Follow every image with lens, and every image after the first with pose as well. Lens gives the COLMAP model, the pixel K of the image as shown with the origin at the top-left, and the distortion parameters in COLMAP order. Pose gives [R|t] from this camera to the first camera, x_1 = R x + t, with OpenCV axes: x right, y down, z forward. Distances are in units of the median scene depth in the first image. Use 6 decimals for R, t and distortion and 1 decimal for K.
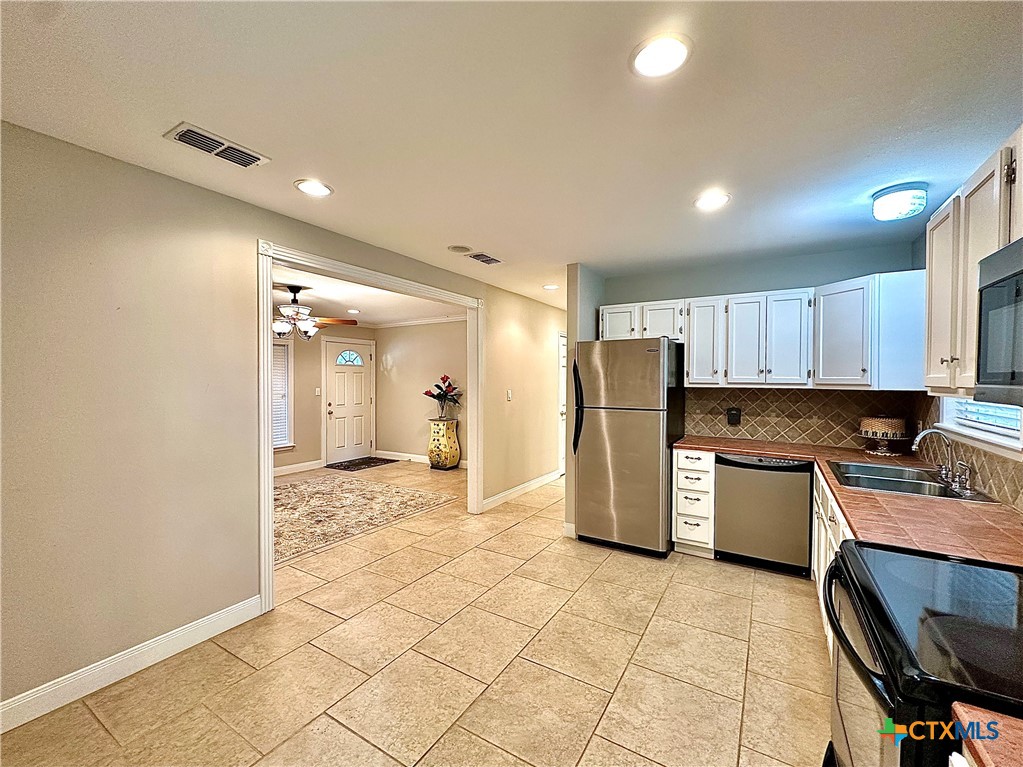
lens RADIAL K [[431.0, 0, 509.7], [0, 431.0, 383.8], [0, 0, 1]] dist [-0.002281, 0.000272]
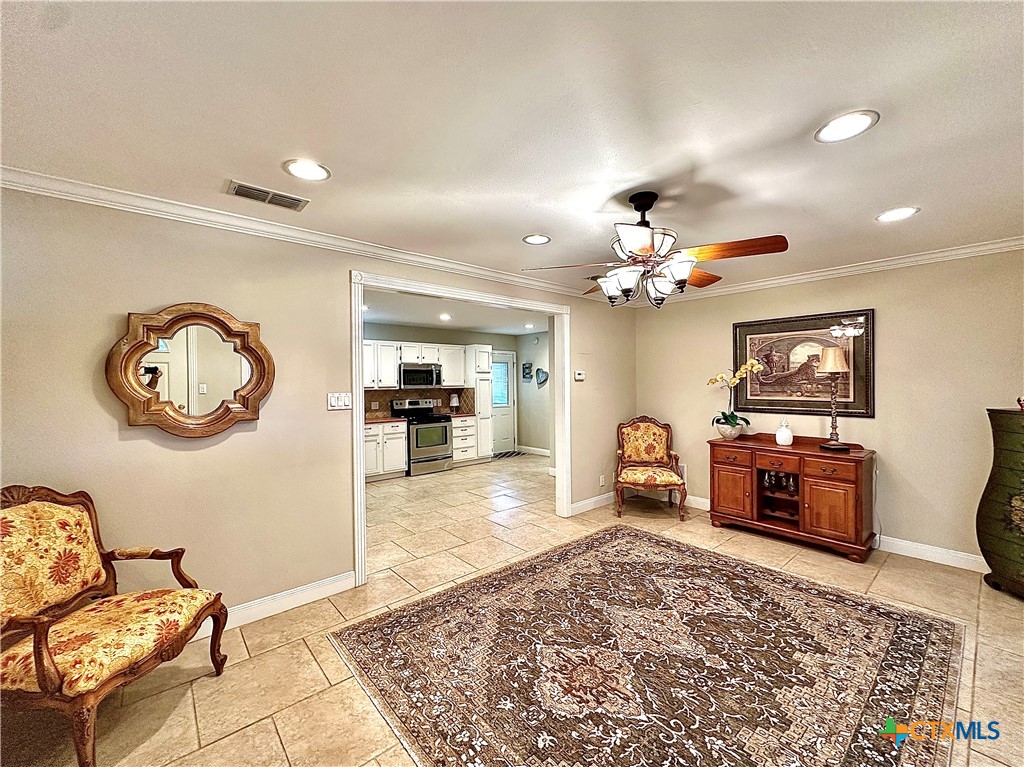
lens RADIAL K [[411.9, 0, 510.3], [0, 411.9, 382.8], [0, 0, 1]] dist [-0.001001, 0.000171]
pose [[-0.953891, 0.009538, 0.300001, -0.497853], [0.014324, 0.999803, 0.013759, -0.023668], [-0.299811, 0.017422, -0.953840, 1.501093]]
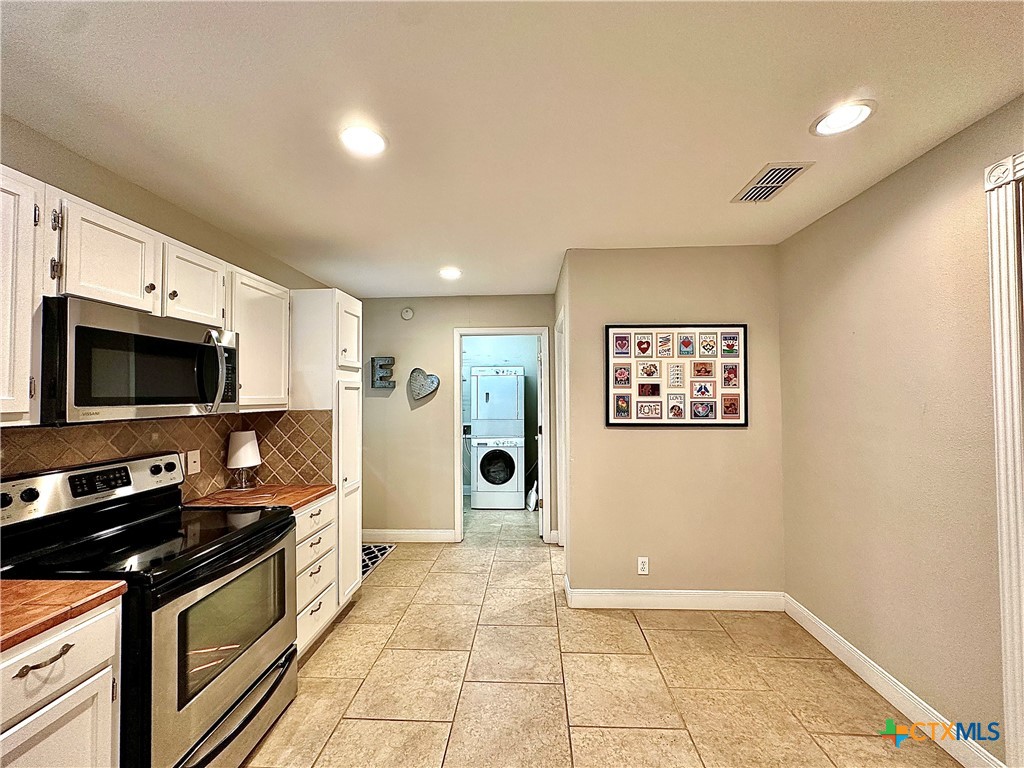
lens RADIAL K [[407.9, 0, 511.5], [0, 407.9, 383.4], [0, 0, 1]] dist [-0.001832, 0.000244]
pose [[-0.877409, -0.007886, -0.479678, 0.153185], [-0.000100, 0.999868, -0.016255, -0.012225], [0.479743, -0.014215, -0.877294, 0.644909]]
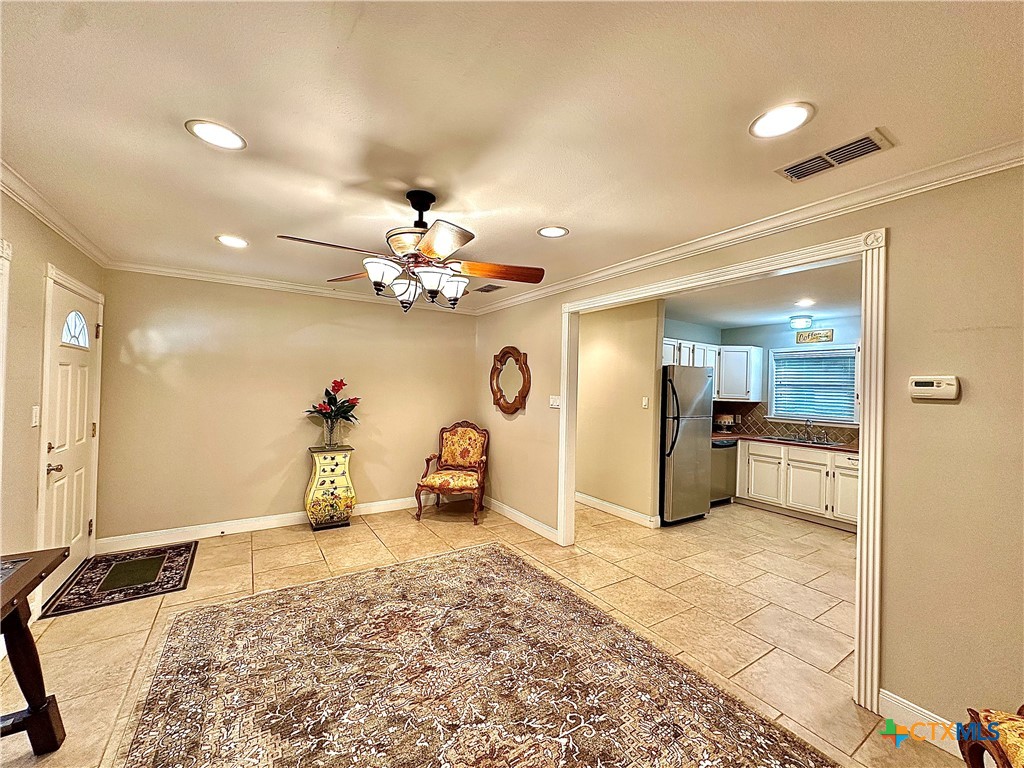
lens RADIAL K [[407.9, 0, 511.5], [0, 407.9, 383.4], [0, 0, 1]] dist [-0.001832, 0.000244]
pose [[0.424592, 0.019323, 0.905178, -0.863210], [-0.017504, 0.999761, -0.013131, -0.016816], [-0.905215, -0.010269, 0.424829, 0.725139]]
